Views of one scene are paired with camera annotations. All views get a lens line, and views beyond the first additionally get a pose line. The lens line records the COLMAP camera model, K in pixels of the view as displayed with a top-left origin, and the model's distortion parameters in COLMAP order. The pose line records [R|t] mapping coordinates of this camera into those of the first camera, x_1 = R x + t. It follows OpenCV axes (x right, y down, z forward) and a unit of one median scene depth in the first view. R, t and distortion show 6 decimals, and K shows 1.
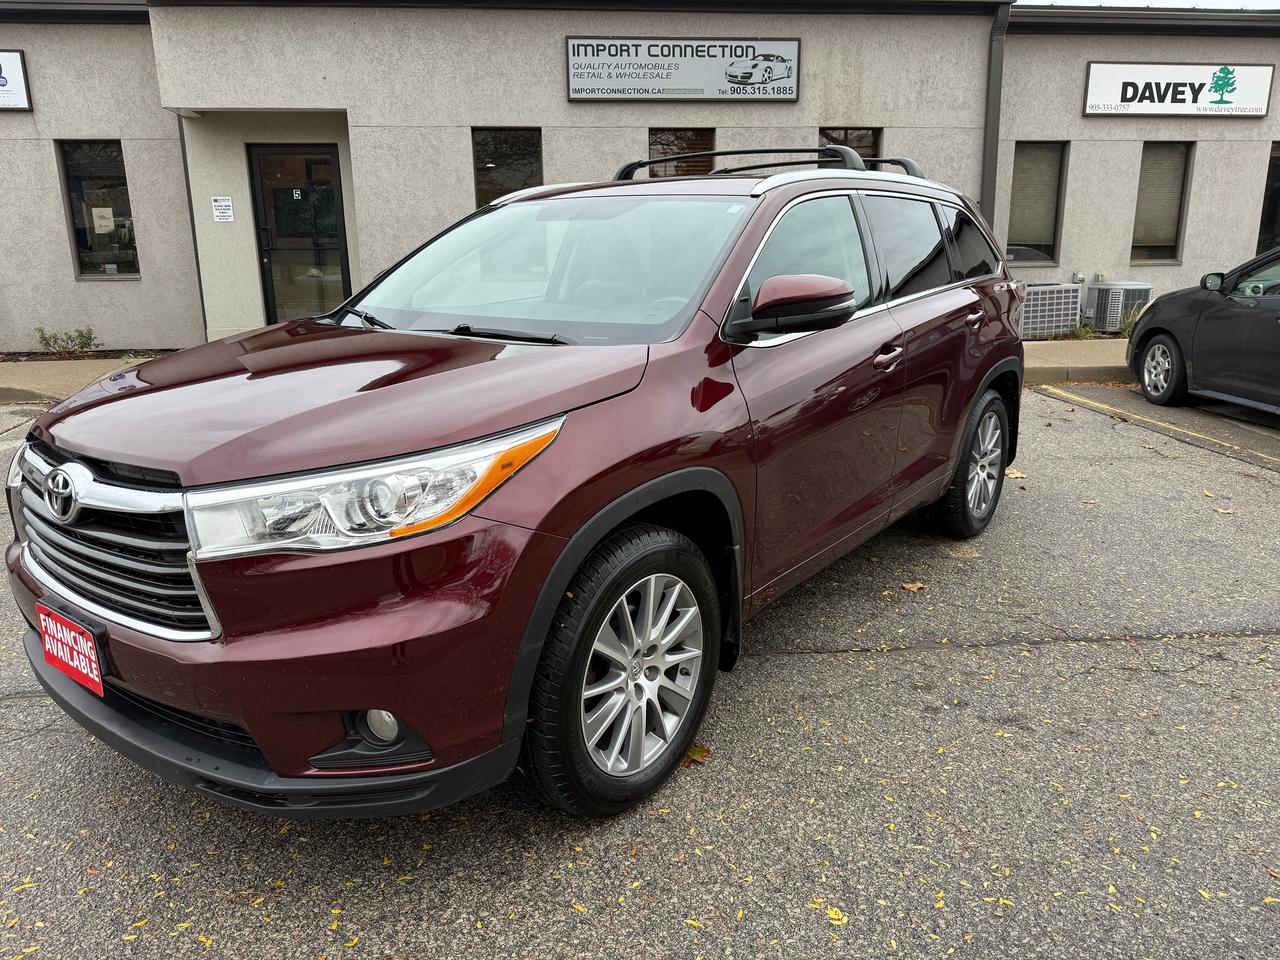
lens RADIAL K [[895.3, 0, 640.0], [0, 895.3, 480.0], [0, 0, 1]] dist [0.002649, -0.005877]
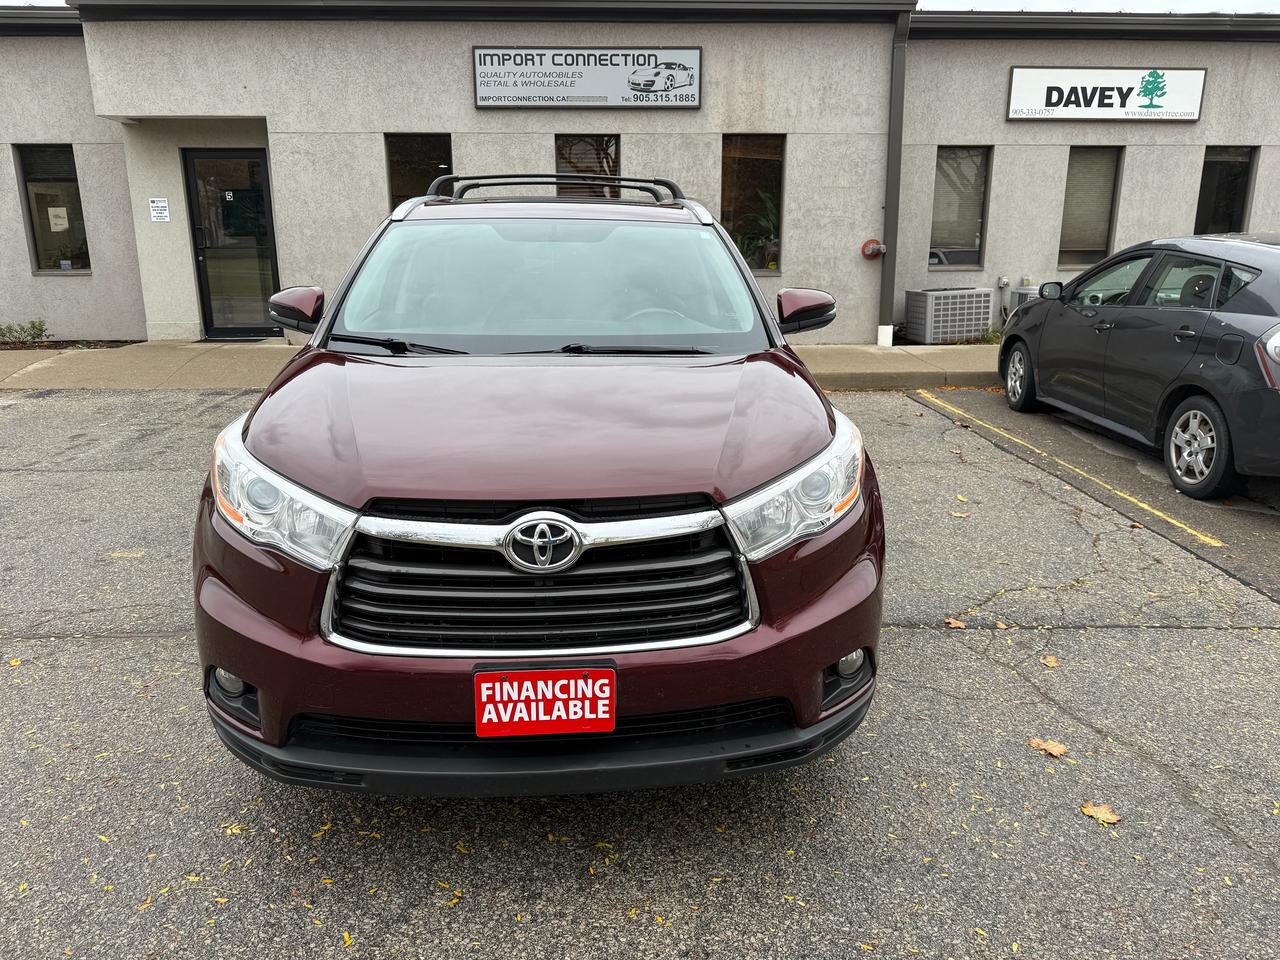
lens RADIAL K [[895.3, 0, 640.0], [0, 895.3, 480.0], [0, 0, 1]] dist [0.002649, -0.005877]
pose [[0.998082, 0.023248, -0.057373, 0.173784], [-0.022822, 0.999707, 0.008061, -0.003093], [0.057544, -0.006736, 0.998320, -0.032171]]
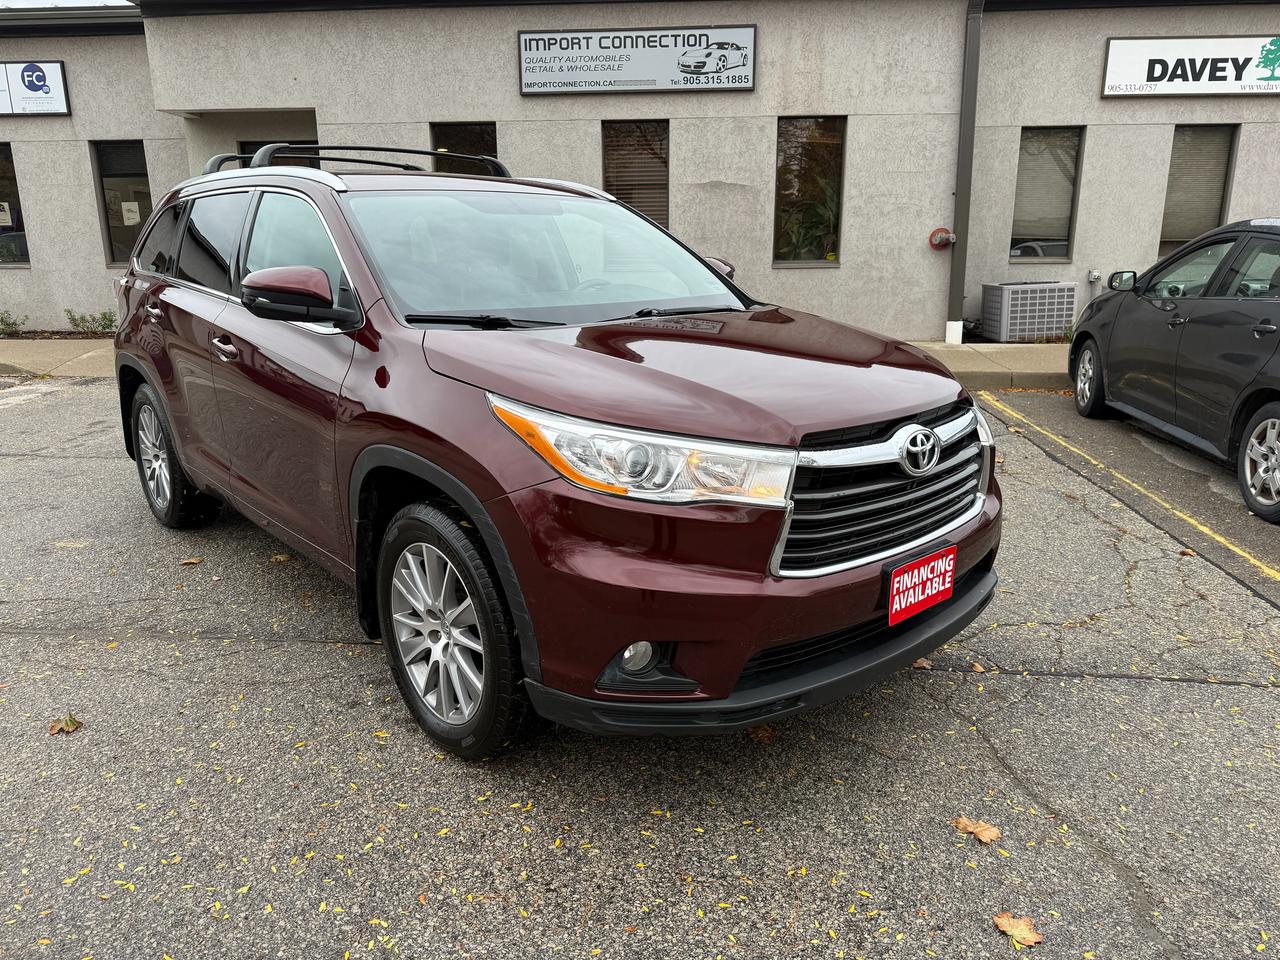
lens RADIAL K [[895.3, 0, 640.0], [0, 895.3, 480.0], [0, 0, 1]] dist [0.002649, -0.005877]
pose [[0.983585, 0.050874, -0.173126, 0.240932], [-0.049454, 0.998698, 0.012508, -0.006885], [0.173537, -0.003741, 0.984820, 0.021525]]
